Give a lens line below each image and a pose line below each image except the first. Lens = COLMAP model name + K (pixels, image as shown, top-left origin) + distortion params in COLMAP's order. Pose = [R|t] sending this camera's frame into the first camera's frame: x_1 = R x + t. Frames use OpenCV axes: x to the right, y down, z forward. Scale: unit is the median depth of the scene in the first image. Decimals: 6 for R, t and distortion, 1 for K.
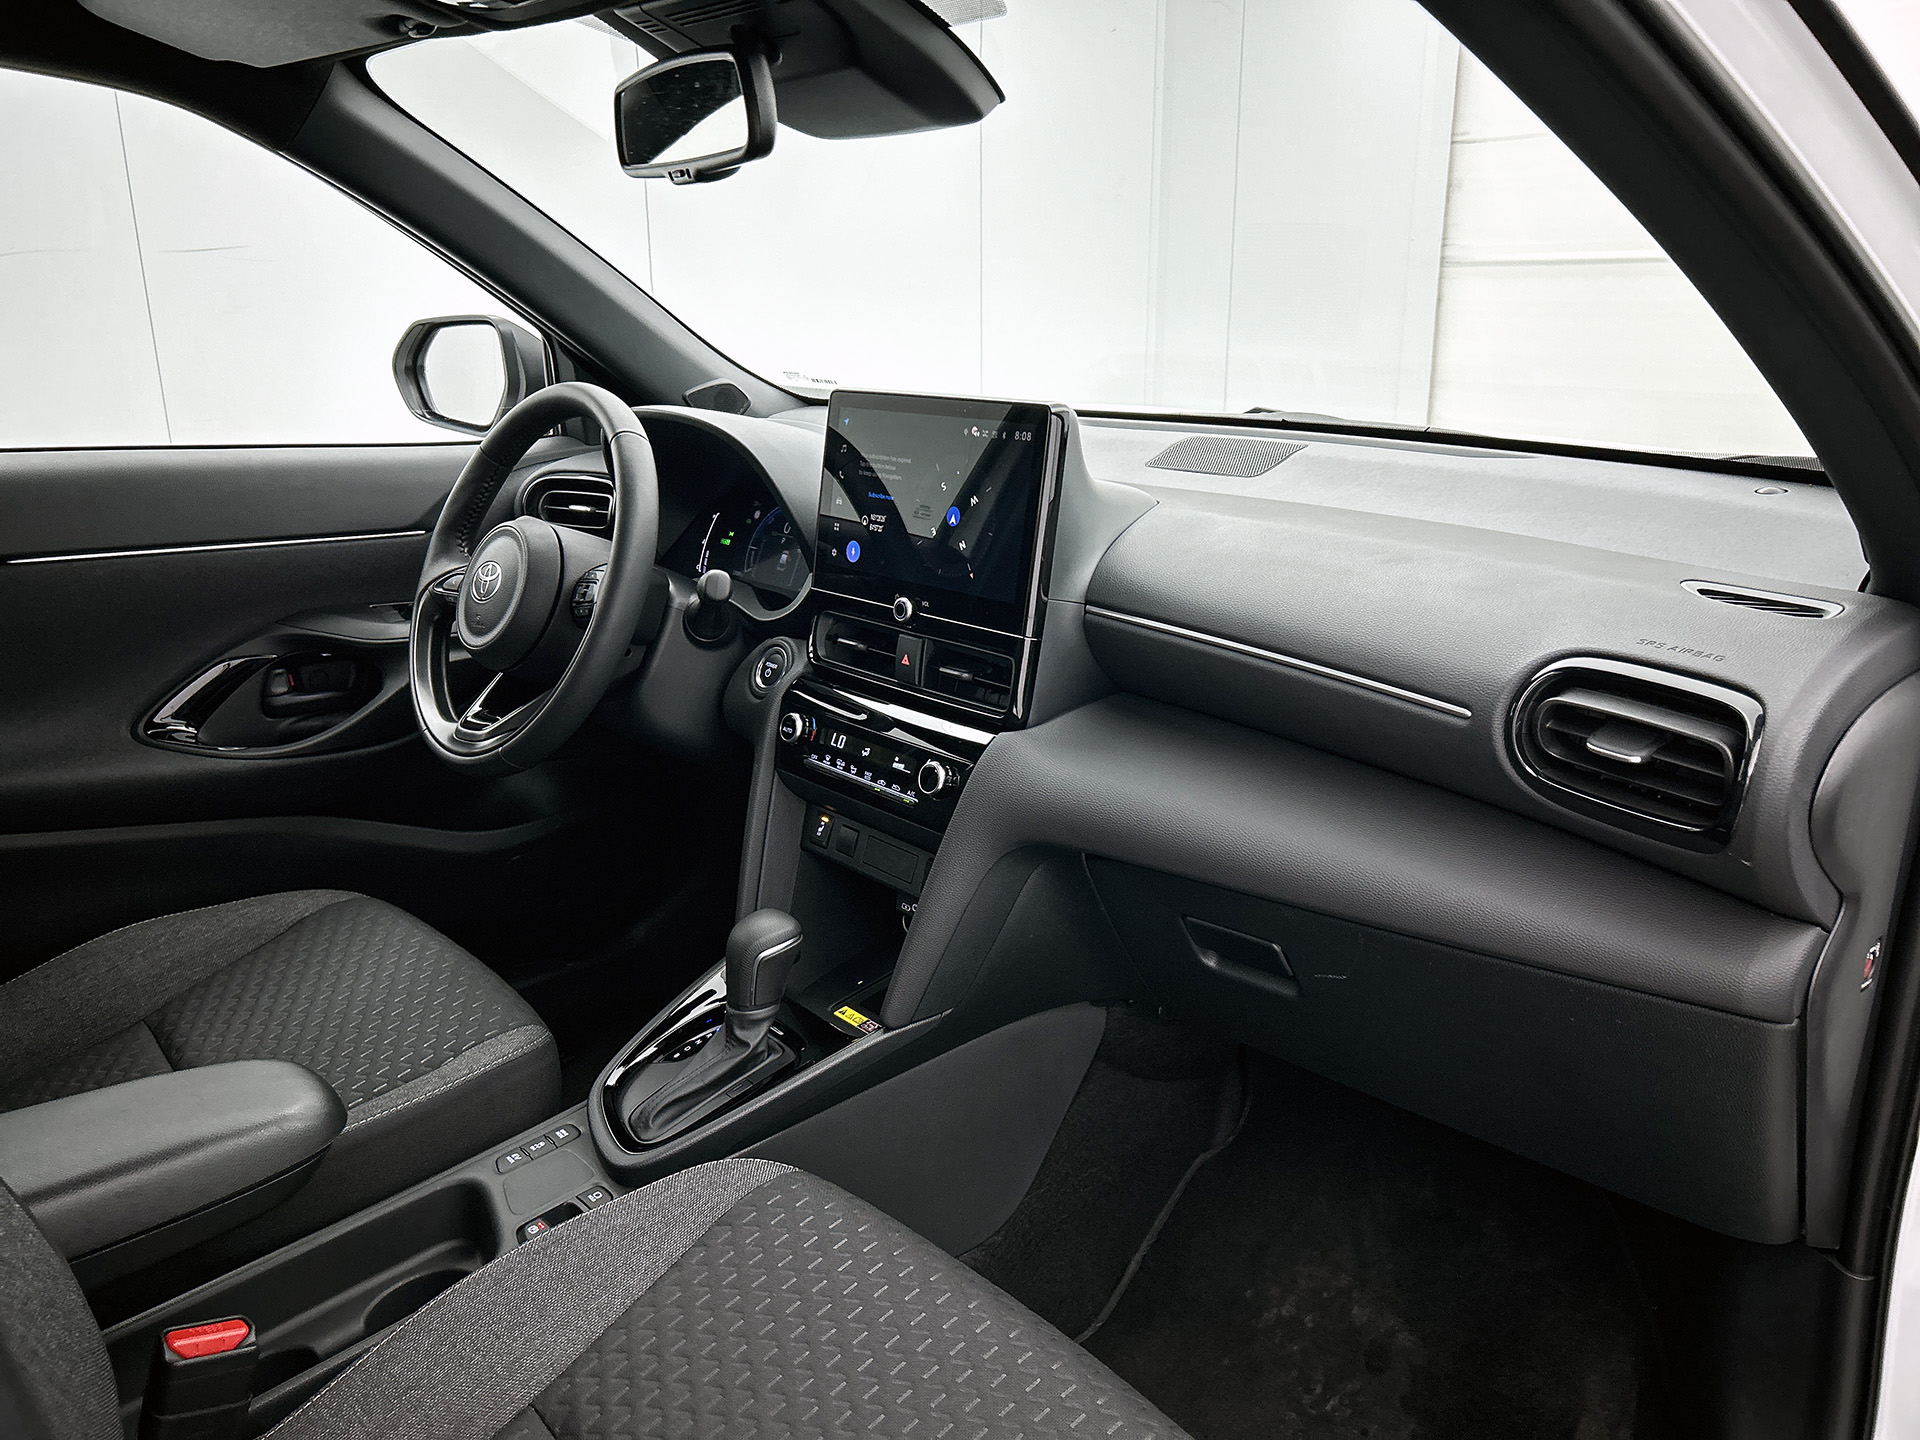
lens RADIAL K [[1452.8, 0, 951.5], [0, 1452.8, 714.2], [0, 0, 1]] dist [0.026095, 0.005091]
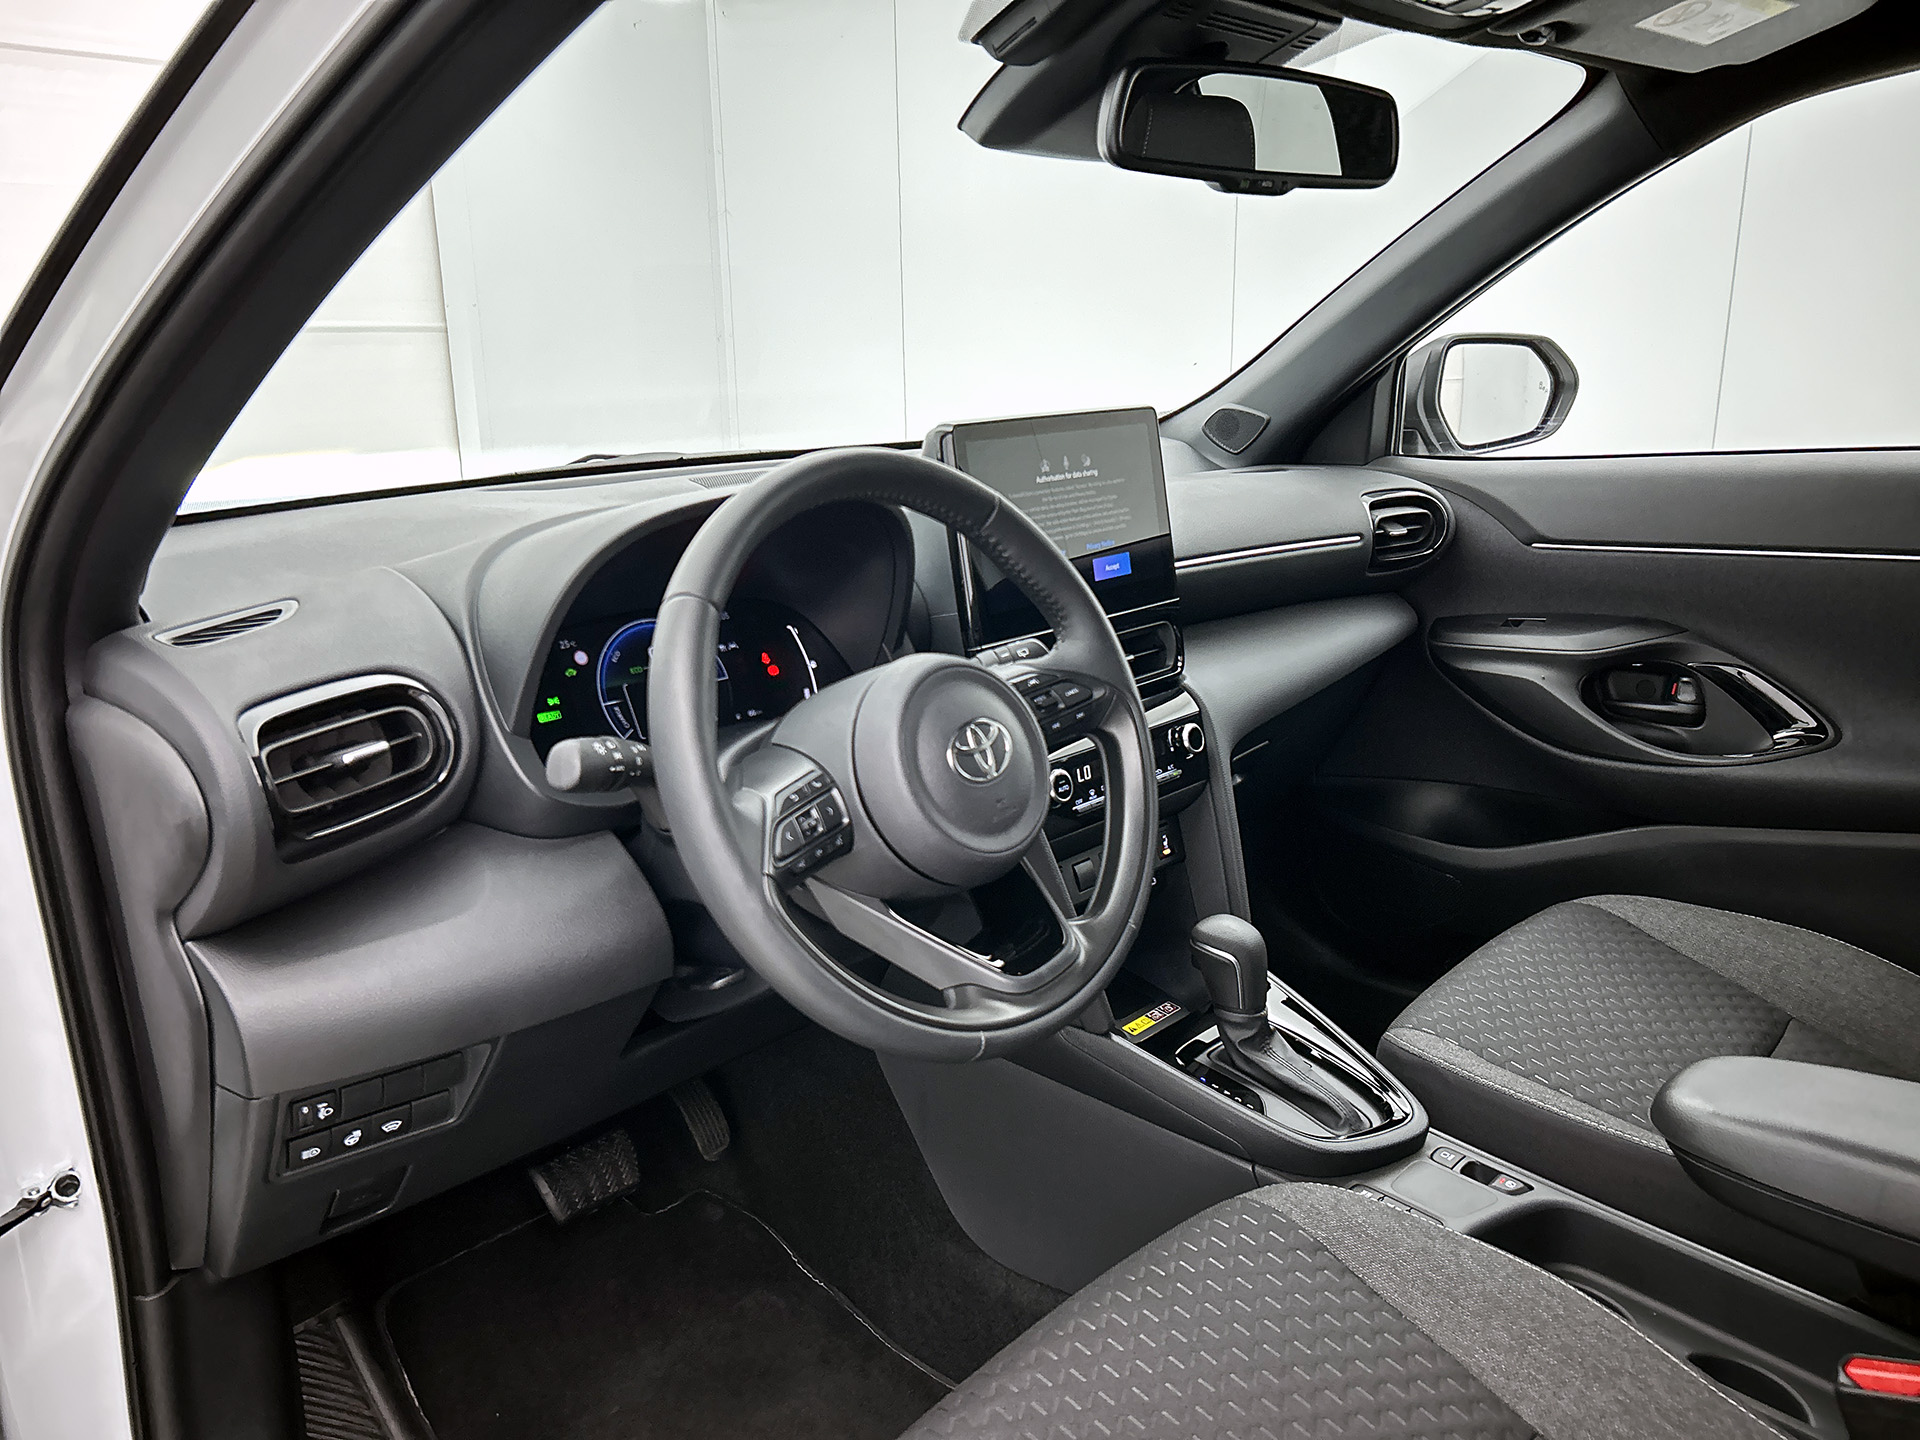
lens RADIAL K [[1448.6, 0, 960.0], [0, 1448.6, 720.0], [0, 0, 1]] dist [0.072394, 0.001355]
pose [[-0.089048, -0.241641, 0.966271, -1.027023], [0.302383, 0.917780, 0.257380, -0.297538], [-0.949018, 0.315103, -0.008658, 1.107321]]
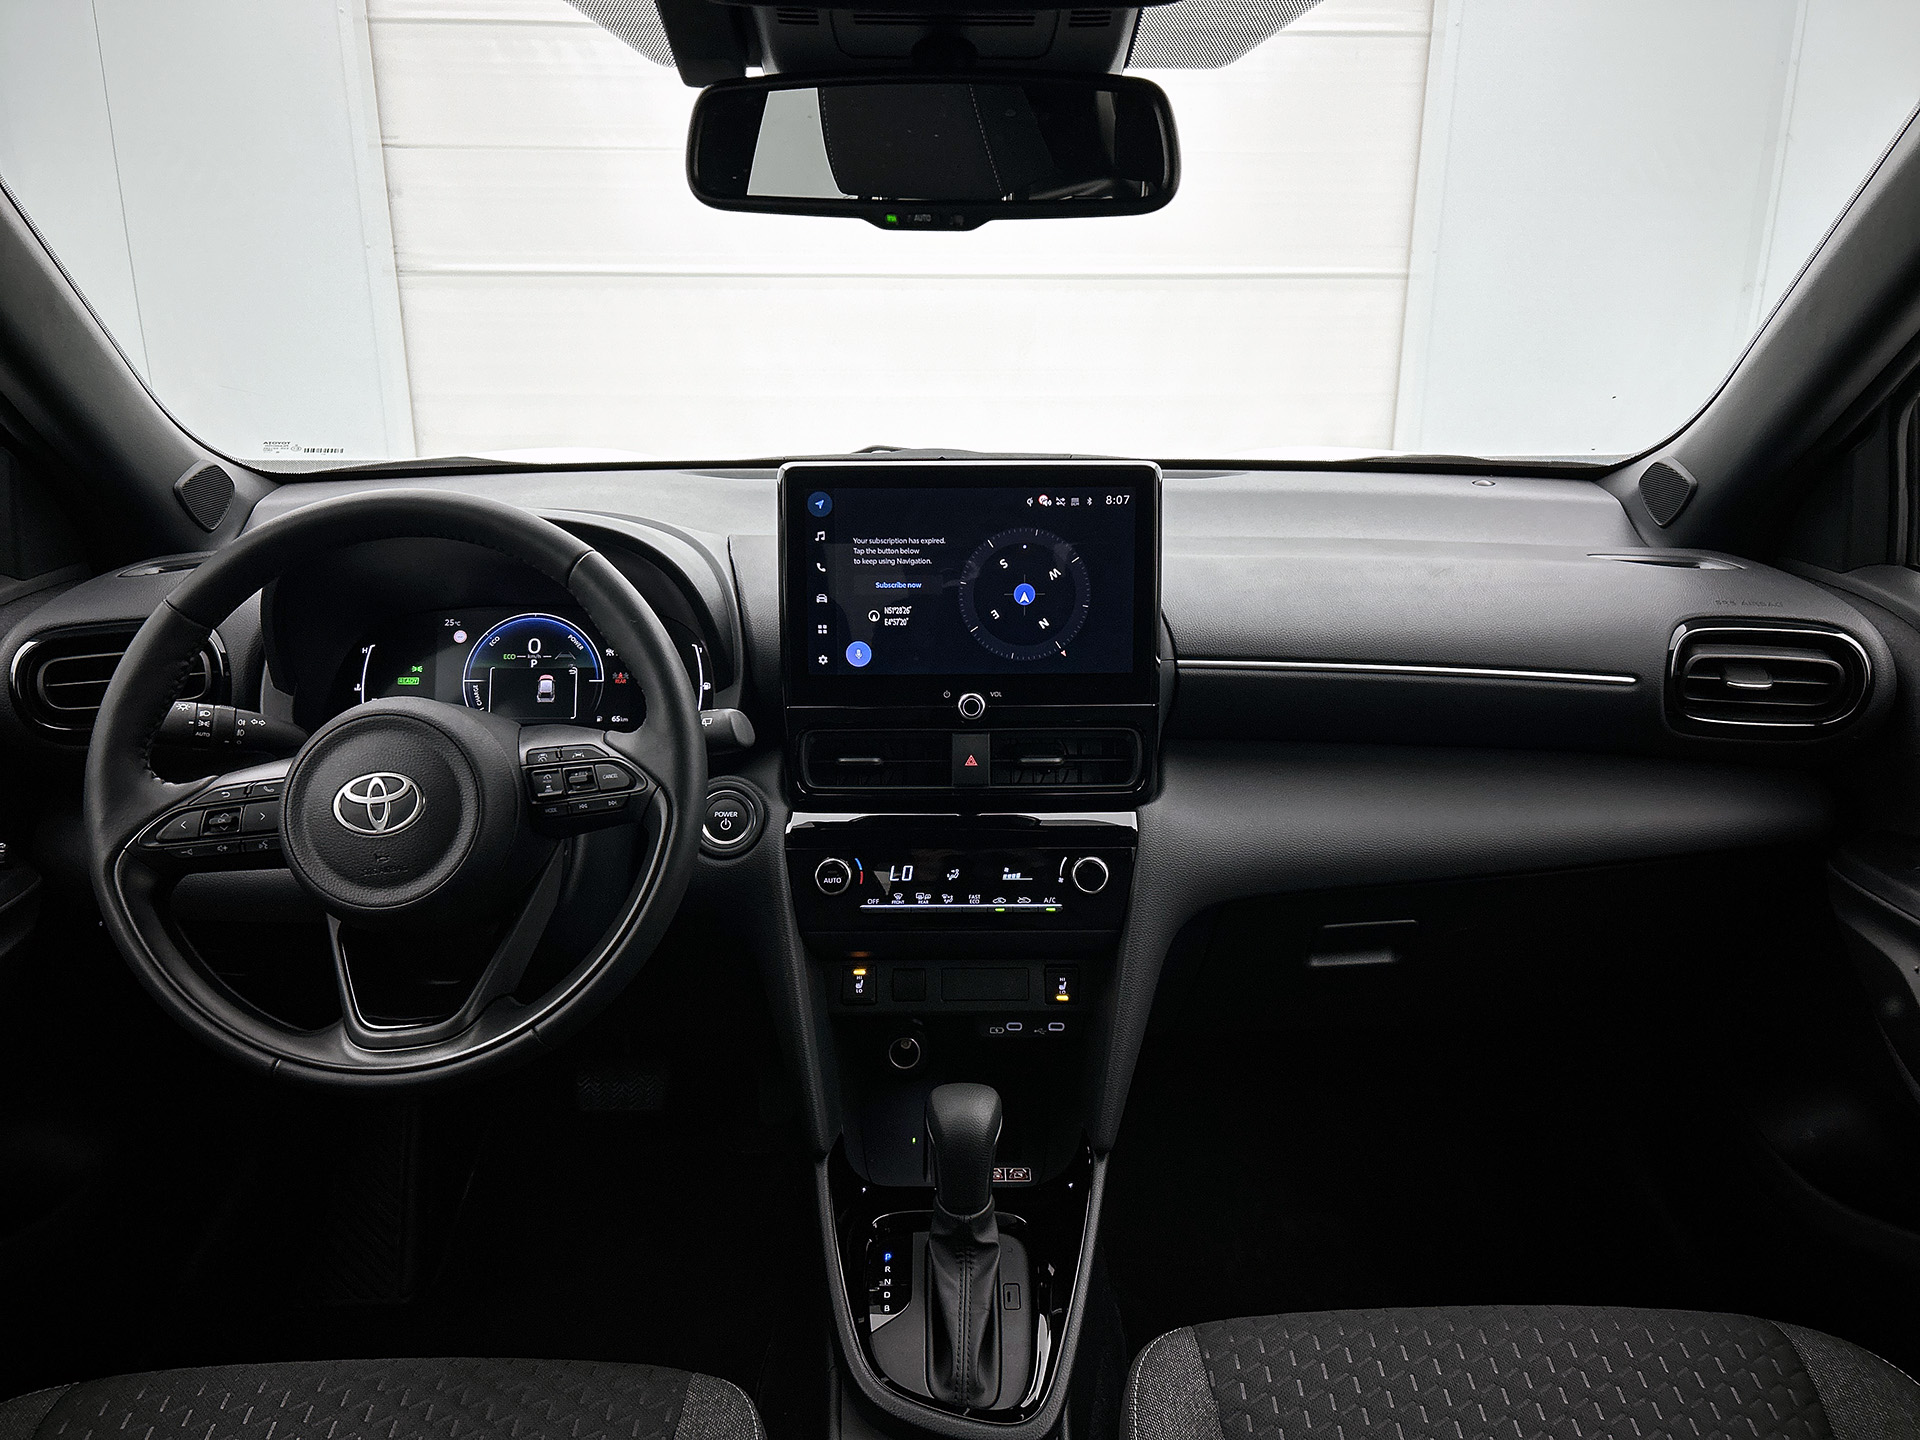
lens RADIAL K [[1452.8, 0, 951.5], [0, 1452.8, 714.2], [0, 0, 1]] dist [0.026095, 0.005091]
pose [[0.652279, -0.210673, 0.728113, -0.680618], [0.207987, 0.973474, 0.095341, -0.152533], [-0.728885, 0.089249, 0.678794, 0.401354]]
